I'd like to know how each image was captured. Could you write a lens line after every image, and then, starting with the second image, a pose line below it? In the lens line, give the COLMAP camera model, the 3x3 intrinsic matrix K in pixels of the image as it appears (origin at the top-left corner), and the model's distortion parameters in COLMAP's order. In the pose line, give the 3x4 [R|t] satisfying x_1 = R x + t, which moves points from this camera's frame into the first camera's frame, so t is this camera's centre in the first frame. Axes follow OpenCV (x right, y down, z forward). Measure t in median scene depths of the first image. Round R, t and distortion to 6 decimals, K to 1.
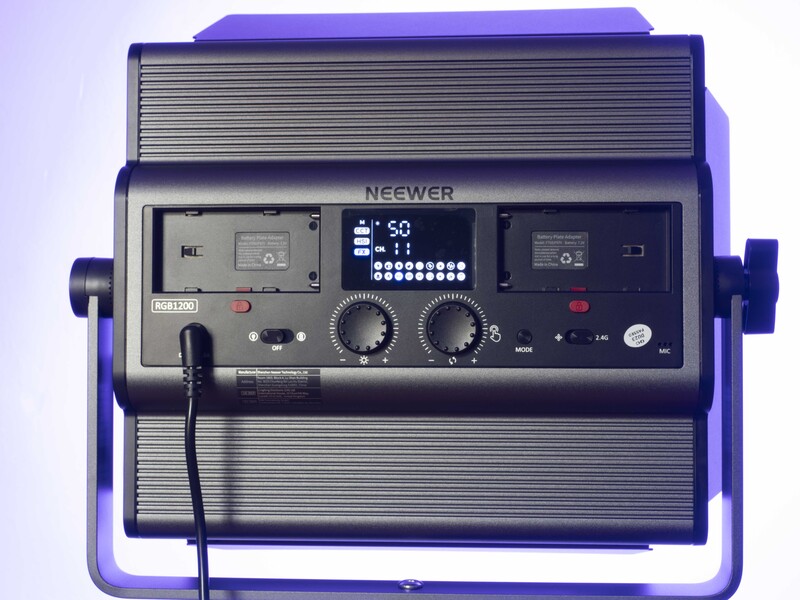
lens RADIAL K [[1258.1, 0, 398.1], [0, 1258.1, 300.2], [0, 0, 1]] dist [0.049151, 0.000000]
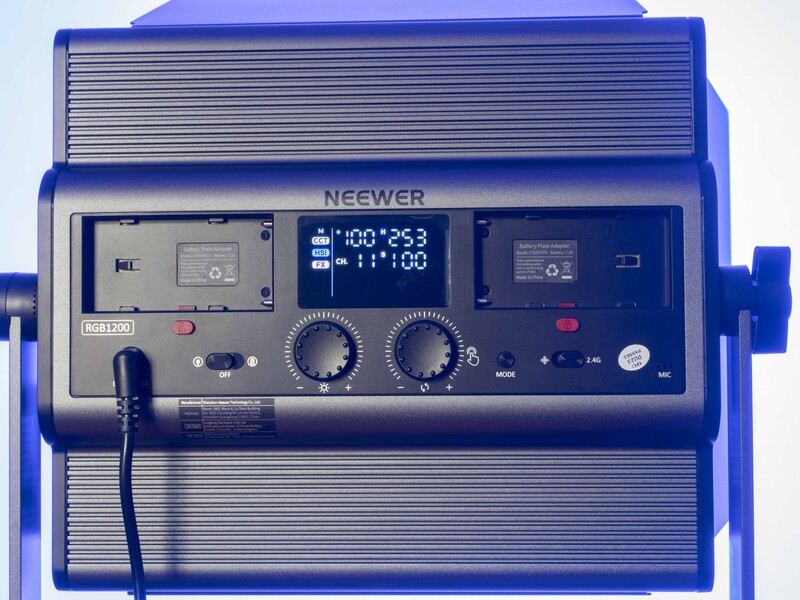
lens RADIAL K [[1258.1, 0, 401.8], [0, 1258.1, 299.8], [0, 0, 1]] dist [0.049151, 0.000000]
pose [[0.999819, -0.007835, 0.017319, 0.012227], [0.007815, 0.999969, 0.001209, -0.014150], [-0.017328, -0.001074, 0.999849, 0.116806]]
